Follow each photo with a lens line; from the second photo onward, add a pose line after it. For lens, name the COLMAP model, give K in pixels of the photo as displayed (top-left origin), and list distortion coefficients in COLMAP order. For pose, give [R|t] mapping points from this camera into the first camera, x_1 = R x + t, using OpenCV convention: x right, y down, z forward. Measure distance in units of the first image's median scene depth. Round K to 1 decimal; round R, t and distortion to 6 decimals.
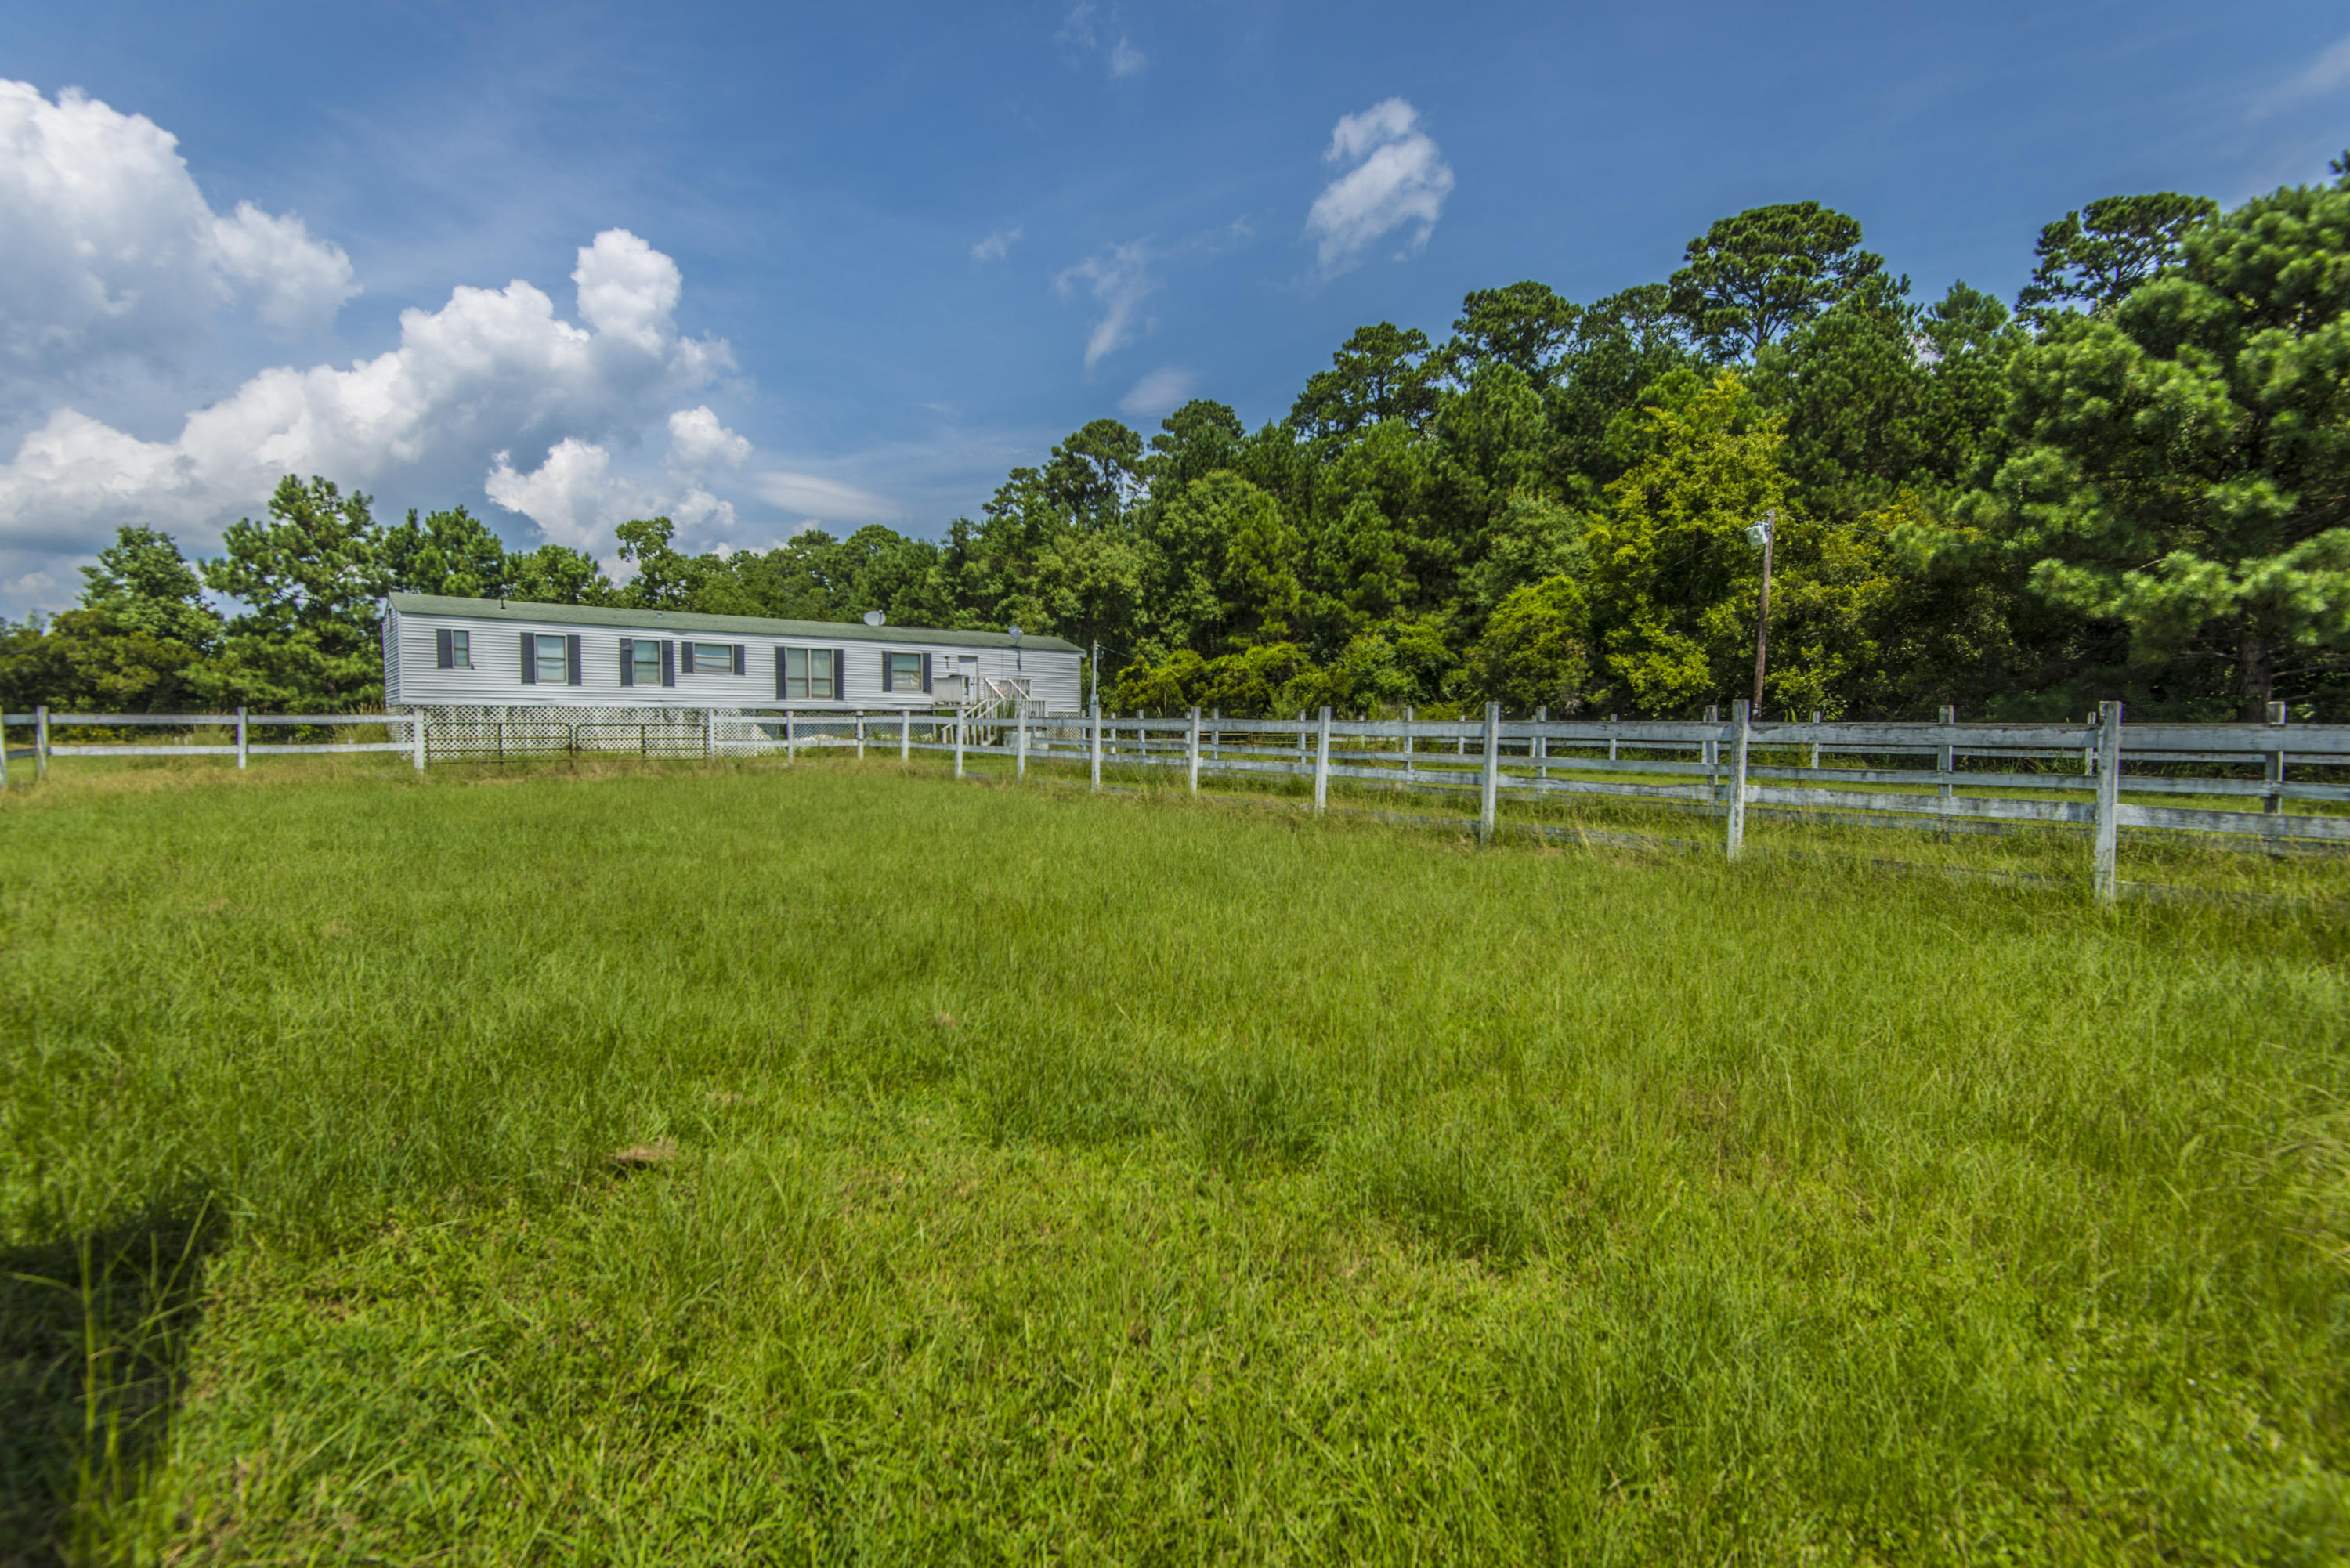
lens RADIAL K [[1066.3, 0, 1173.0], [0, 1066.3, 781.3], [0, 0, 1]] dist [0.026734, -0.014503]
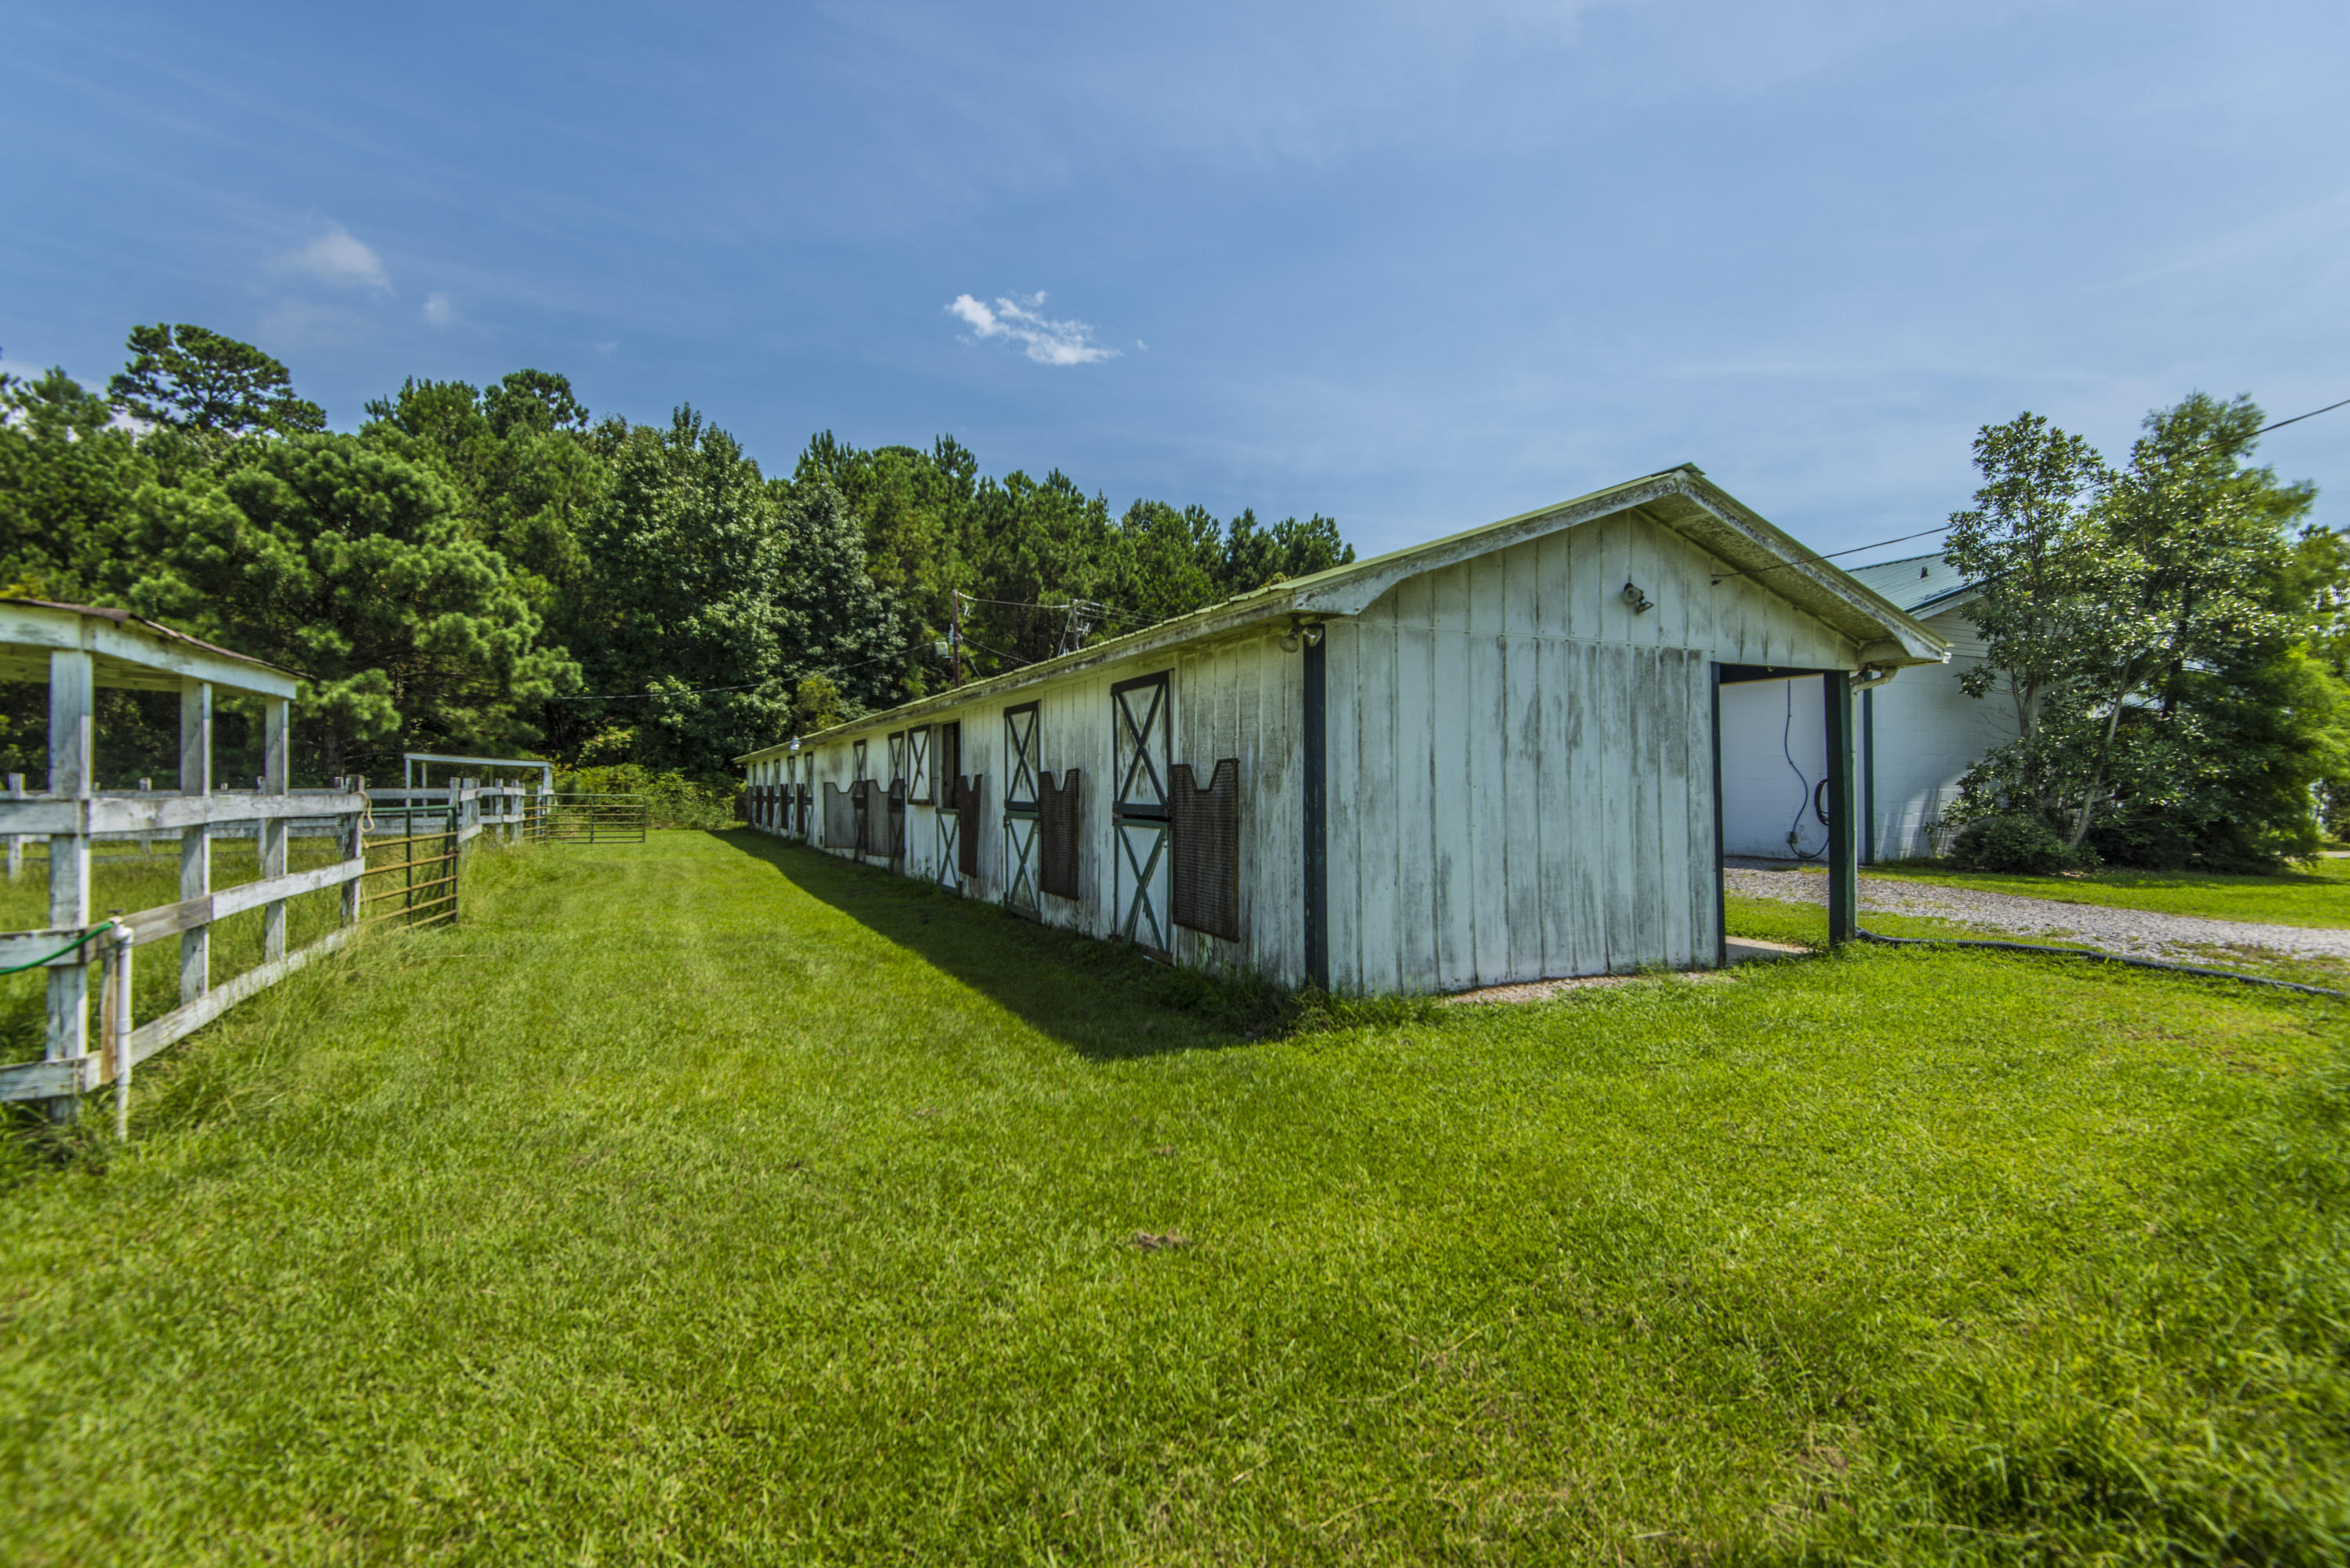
lens RADIAL K [[1066.3, 0, 1179.2], [0, 1066.3, 768.7], [0, 0, 1]] dist [0.026734, -0.014503]
pose [[0.123650, 0.014947, 0.992213, -0.174052], [0.064429, 0.997656, -0.023058, 0.012804], [-0.990232, 0.066778, 0.122397, -0.178501]]
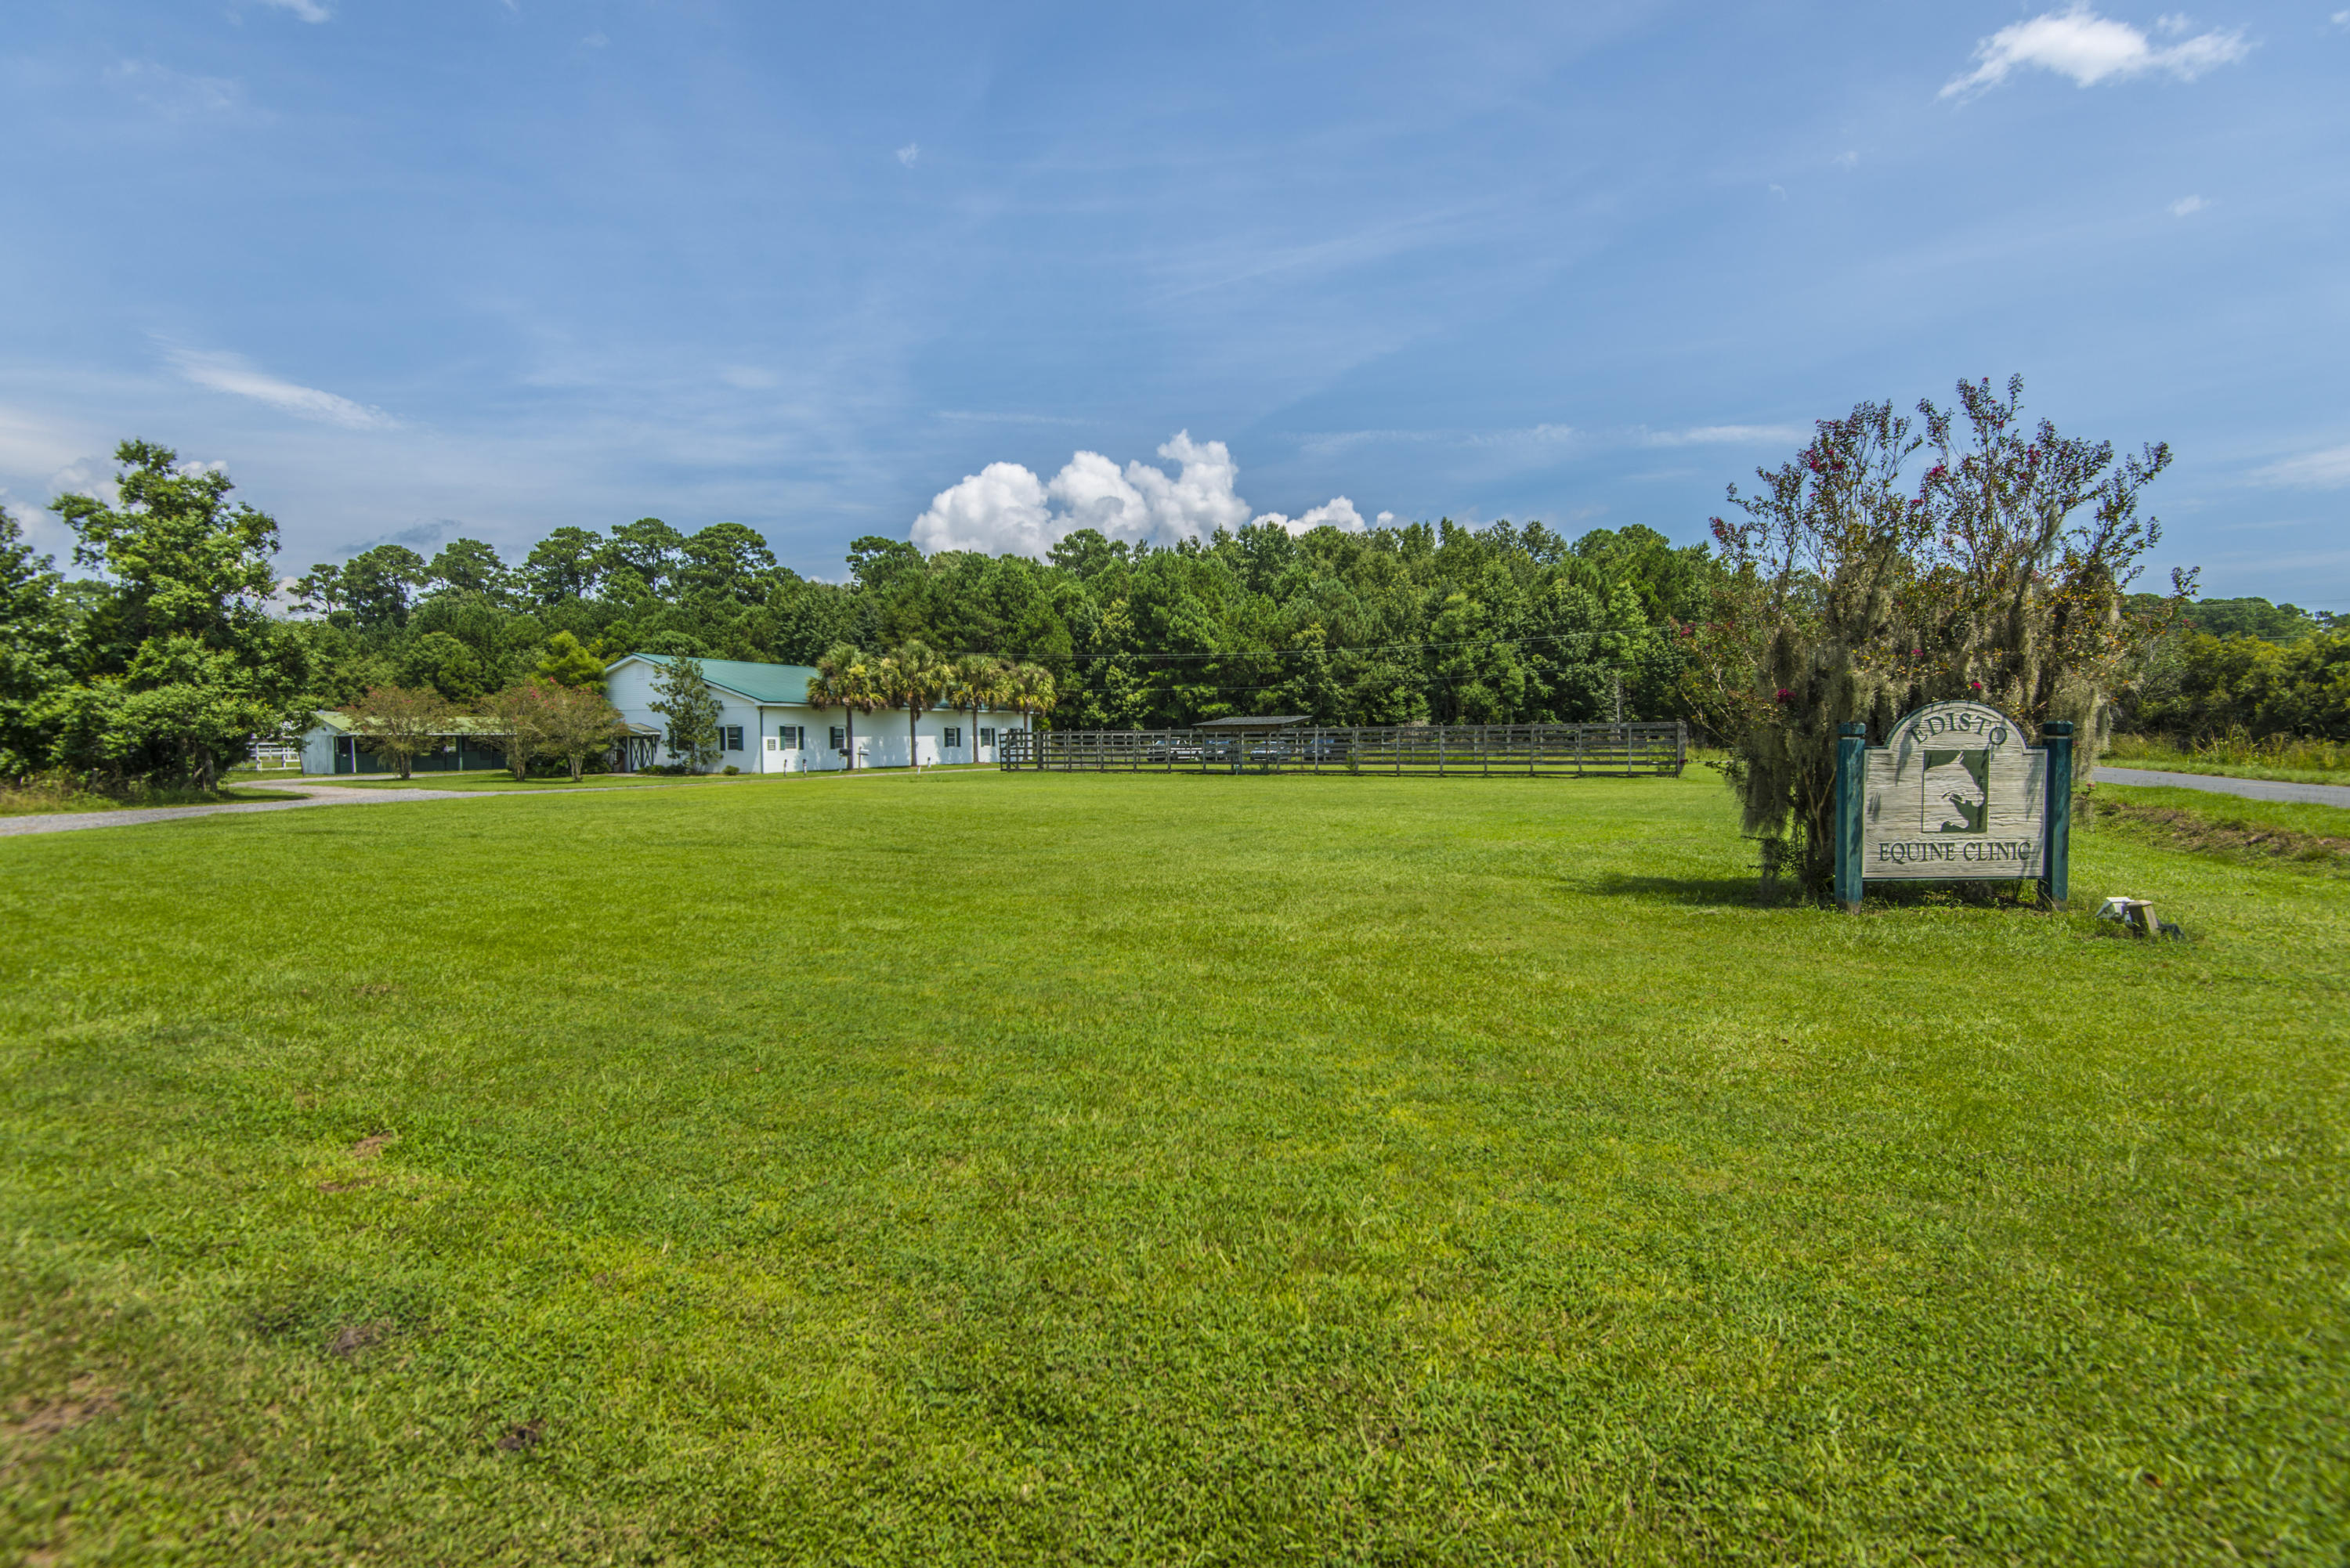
lens RADIAL K [[1066.3, 0, 1177.5], [0, 1066.3, 769.6], [0, 0, 1]] dist [0.026734, -0.014503]
pose [[0.864901, -0.025429, 0.501297, 0.341602], [0.039146, 0.999091, -0.016859, 0.124309], [-0.500413, 0.034205, 0.865111, -2.363553]]
